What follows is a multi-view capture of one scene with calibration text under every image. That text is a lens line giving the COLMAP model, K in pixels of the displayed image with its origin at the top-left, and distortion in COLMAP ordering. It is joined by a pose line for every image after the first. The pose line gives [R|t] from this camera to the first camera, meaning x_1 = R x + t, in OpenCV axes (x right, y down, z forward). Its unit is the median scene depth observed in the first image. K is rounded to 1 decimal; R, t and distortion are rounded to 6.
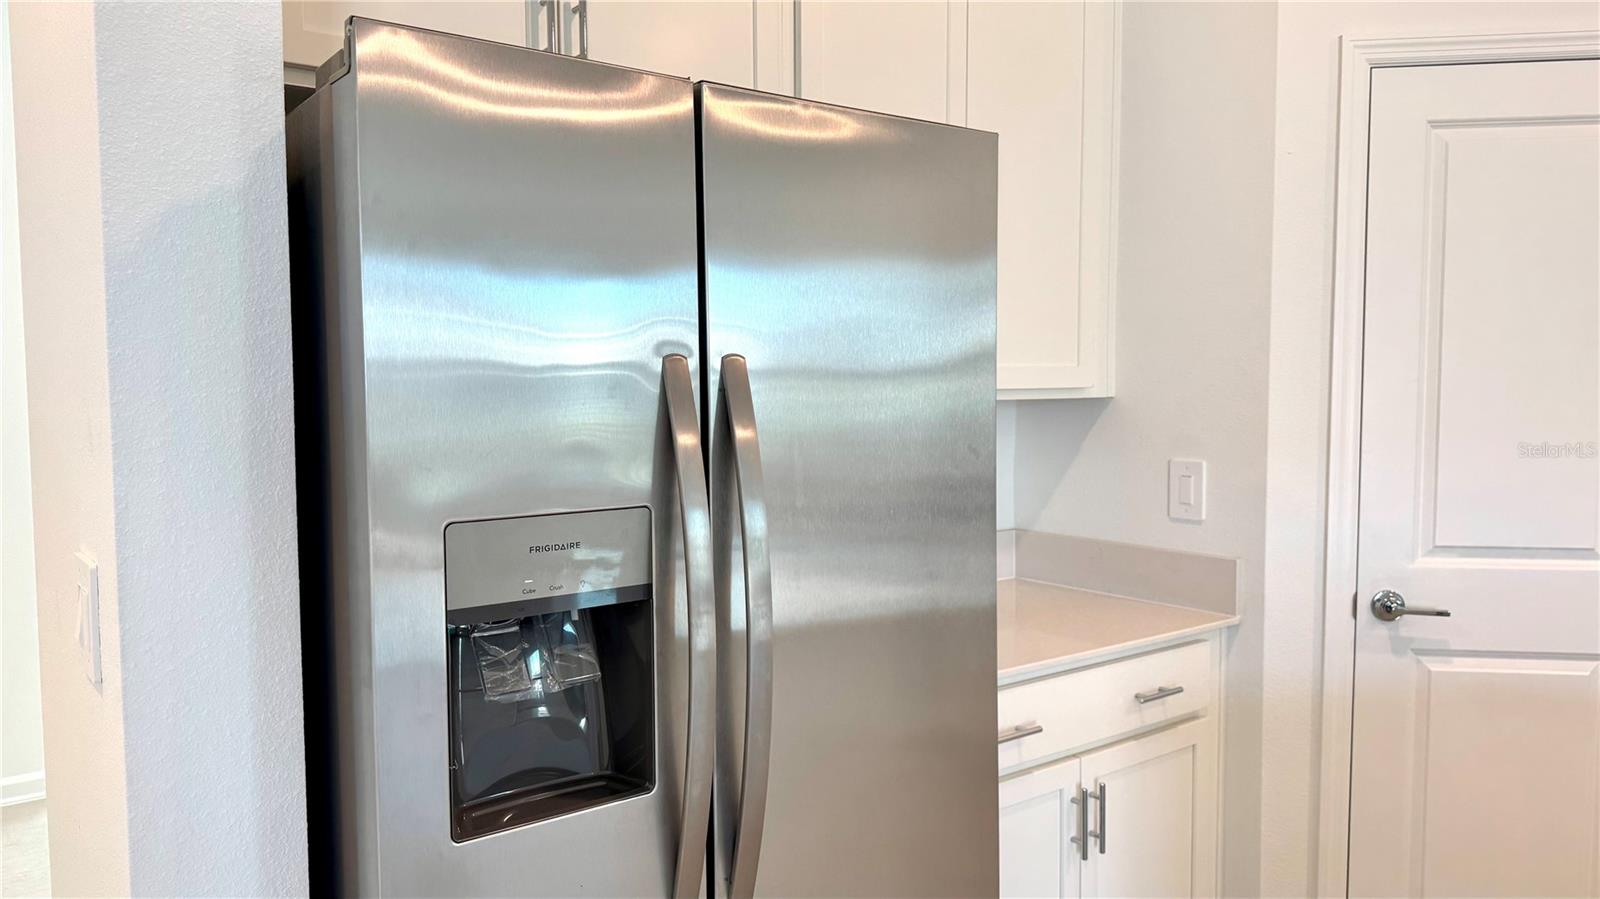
lens RADIAL K [[1171.8, 0, 800.0], [0, 1171.8, 449.5], [0, 0, 1]] dist [-0.001700, -0.006118]
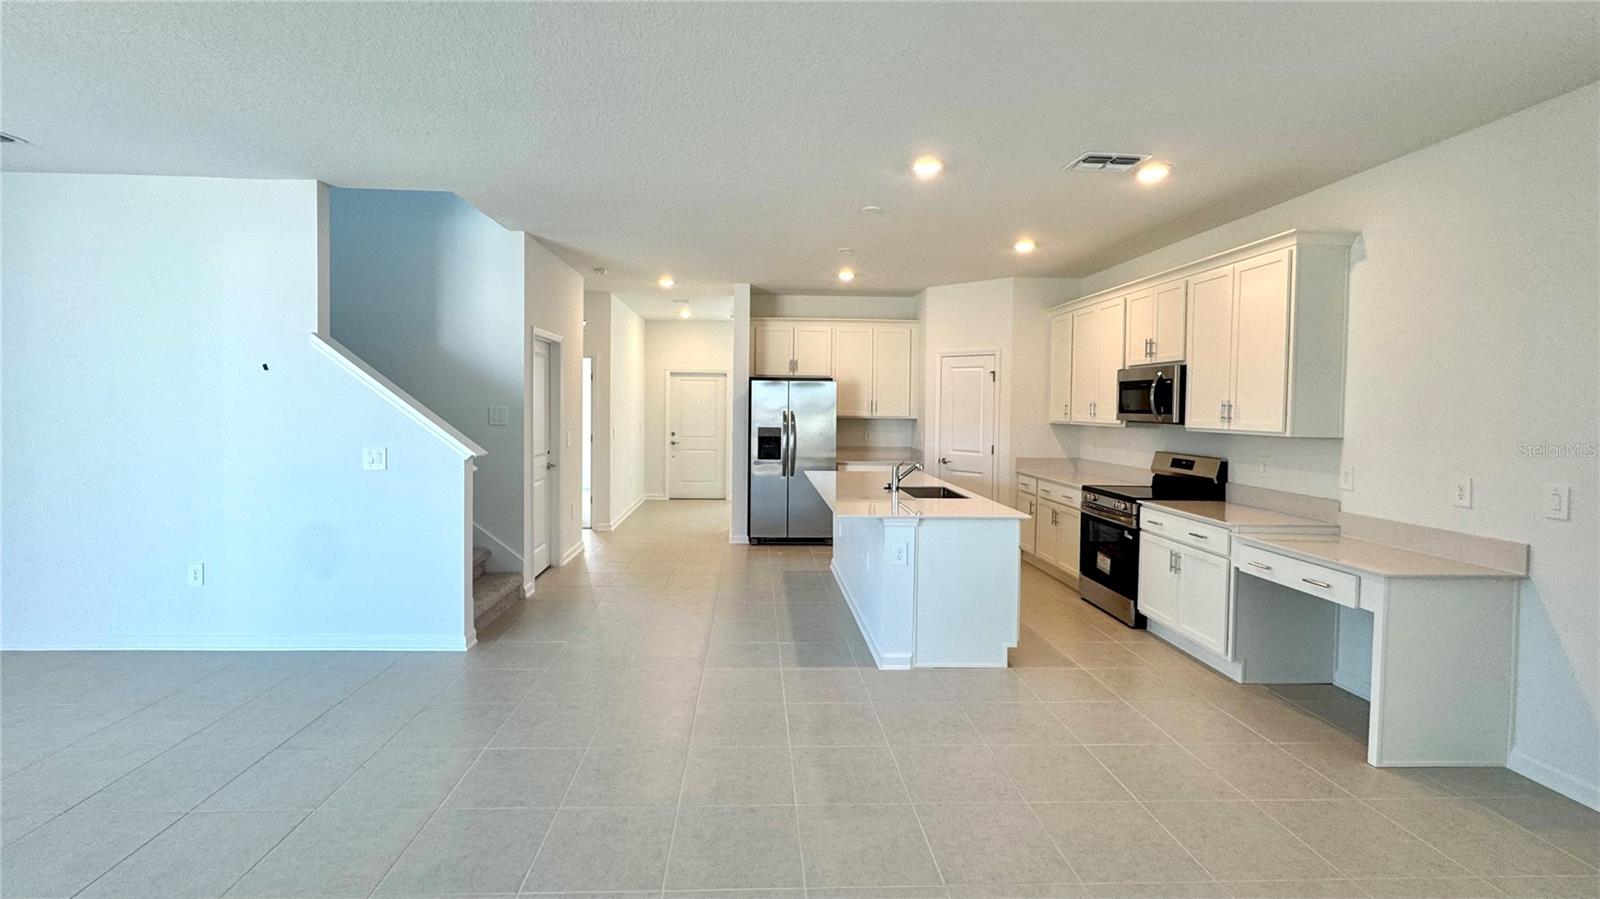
lens RADIAL K [[688.8, 0, 797.5], [0, 688.8, 422.8], [0, 0, 1]] dist [0.000382, 0.000019]
pose [[0.811473, 0.036935, -0.583222, 1.748311], [-0.058081, 0.998157, -0.017598, 0.057675], [0.581497, 0.048154, 0.812122, -1.847404]]
